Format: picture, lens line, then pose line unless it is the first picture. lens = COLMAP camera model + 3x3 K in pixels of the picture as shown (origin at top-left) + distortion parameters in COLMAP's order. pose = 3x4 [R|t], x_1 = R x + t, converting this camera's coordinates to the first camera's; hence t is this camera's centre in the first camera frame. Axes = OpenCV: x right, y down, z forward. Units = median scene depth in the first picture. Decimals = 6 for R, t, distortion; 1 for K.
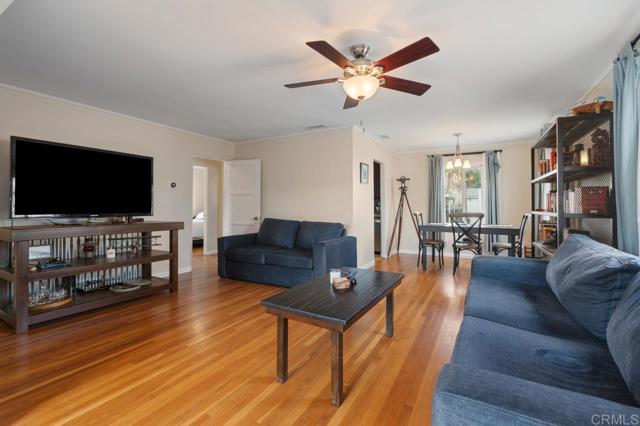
lens RADIAL K [[280.1, 0, 320.0], [0, 280.1, 213.0], [0, 0, 1]] dist [-0.001869, -0.000359]
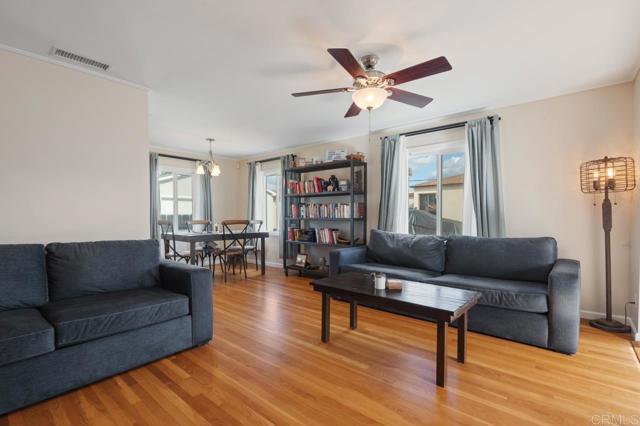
lens RADIAL K [[296.0, 0, 318.2], [0, 296.0, 222.3], [0, 0, 1]] dist [-0.001475, -0.000294]
pose [[0.203343, -0.021616, 0.978869, -0.487494], [0.024168, 0.999562, 0.017052, -0.004526], [-0.978809, 0.020190, 0.203777, 0.469304]]
